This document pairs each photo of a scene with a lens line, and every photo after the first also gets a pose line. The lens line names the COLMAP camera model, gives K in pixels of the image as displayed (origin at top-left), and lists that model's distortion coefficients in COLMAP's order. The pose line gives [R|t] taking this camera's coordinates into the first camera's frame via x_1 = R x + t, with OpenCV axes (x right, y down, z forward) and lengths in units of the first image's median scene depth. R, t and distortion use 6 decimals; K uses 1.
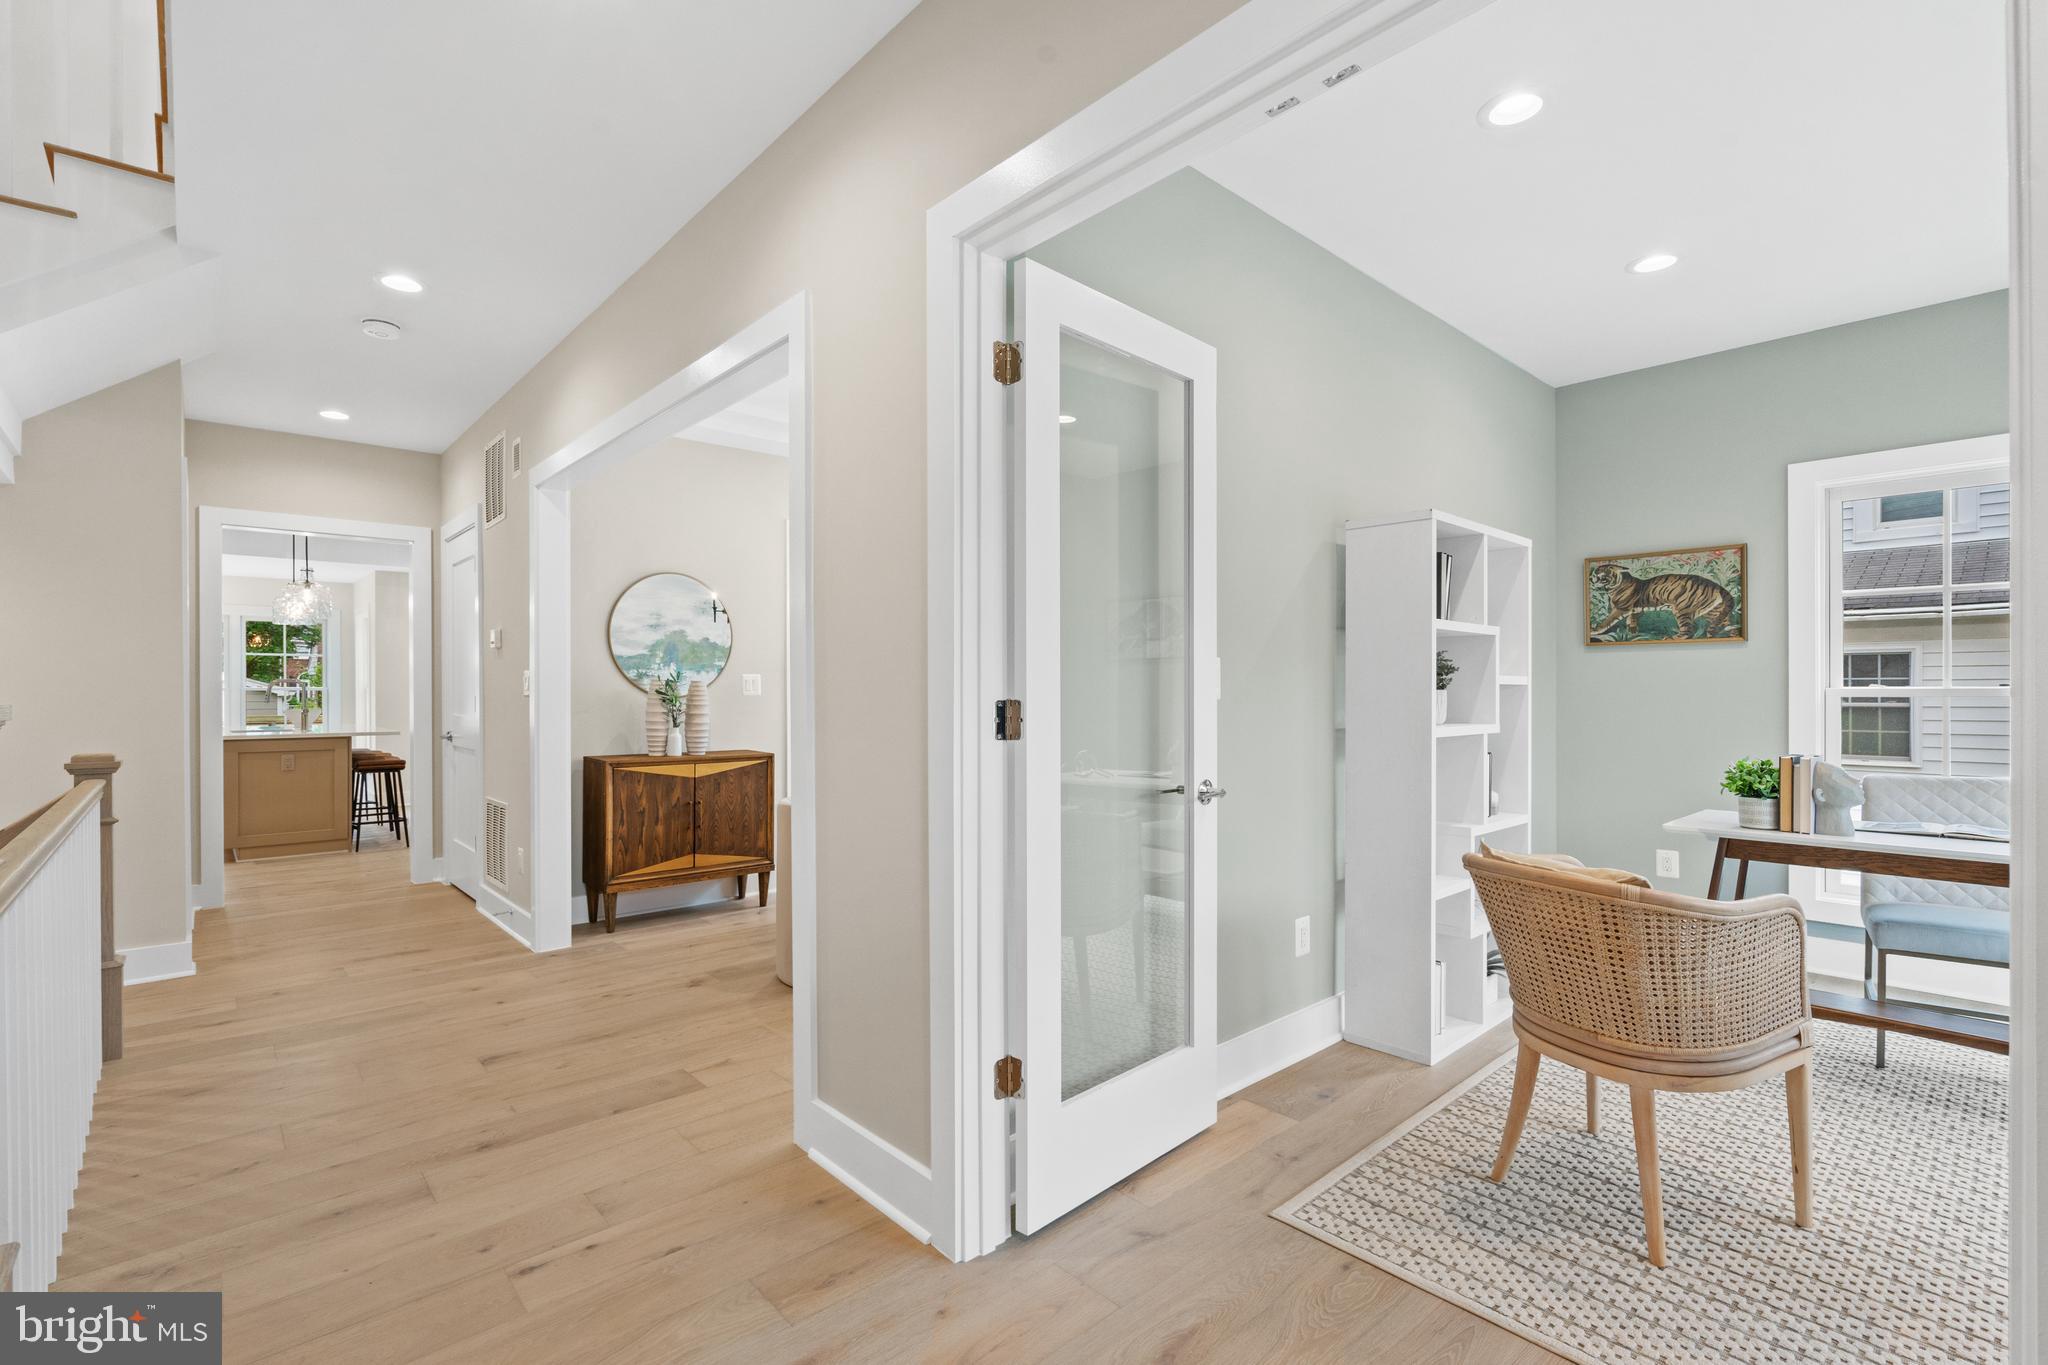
lens RADIAL K [[928.6, 0, 1018.1], [0, 928.6, 699.8], [0, 0, 1]] dist [-0.005642, 0.001403]
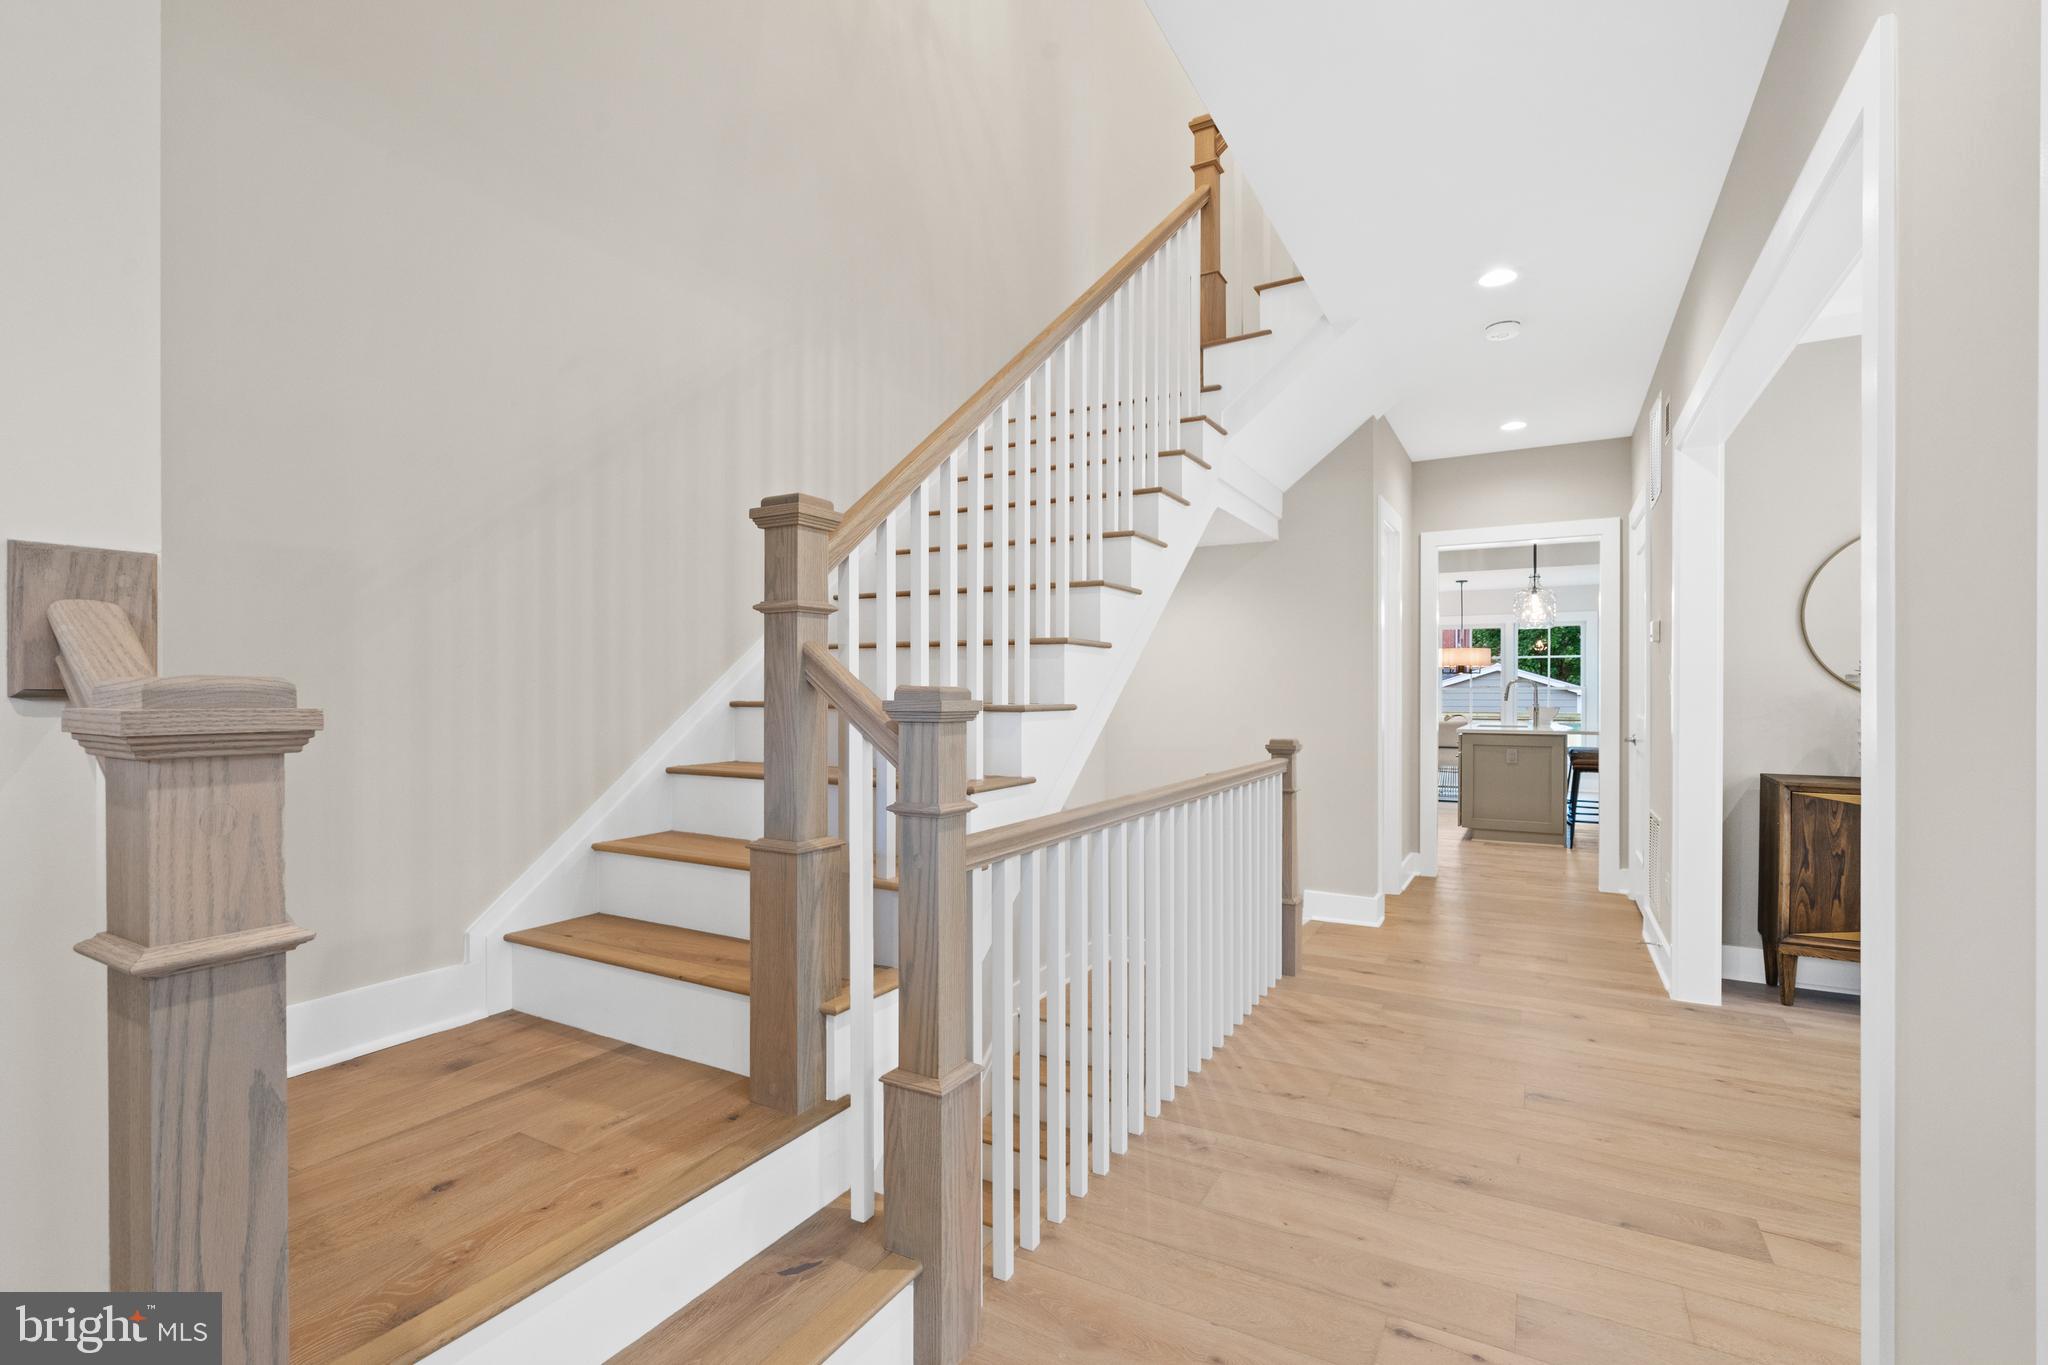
lens RADIAL K [[928.6, 0, 1014.8], [0, 928.6, 701.0], [0, 0, 1]] dist [-0.005642, 0.001403]
pose [[0.316115, 0.012380, -0.948640, 0.081261], [-0.010632, 0.999898, 0.009506, -0.001819], [0.948661, 0.007081, 0.316214, 0.143797]]
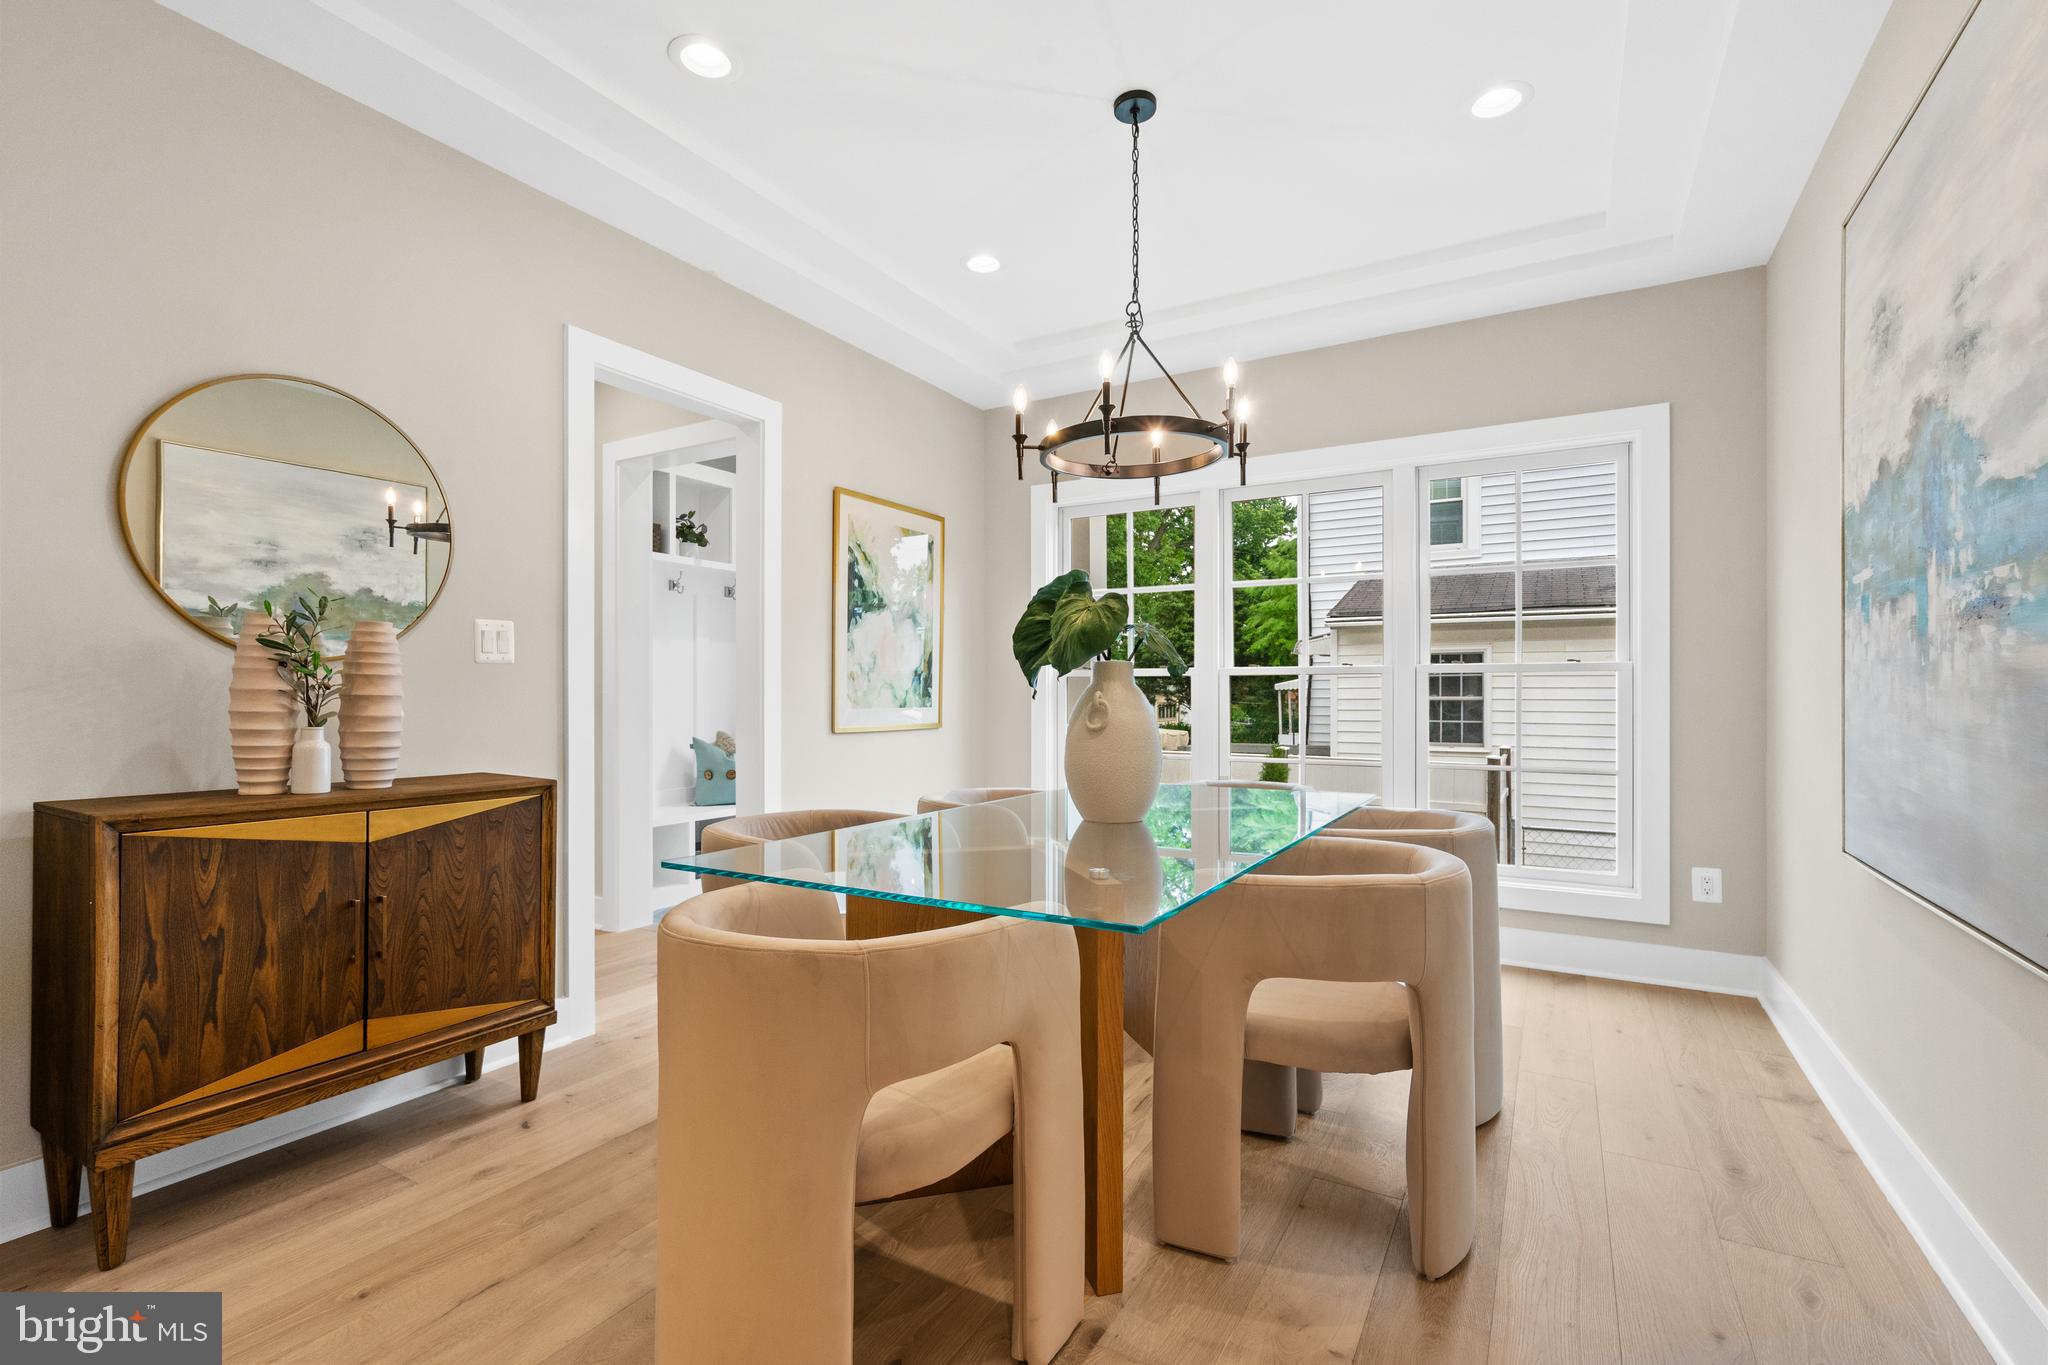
lens RADIAL K [[928.6, 0, 1029.2], [0, 928.6, 687.5], [0, 0, 1]] dist [-0.005642, 0.001403]
pose [[0.951547, -0.001599, 0.307500, -0.192235], [0.006266, 0.999880, -0.014190, 0.020639], [-0.307441, 0.015430, 0.951442, 0.506336]]
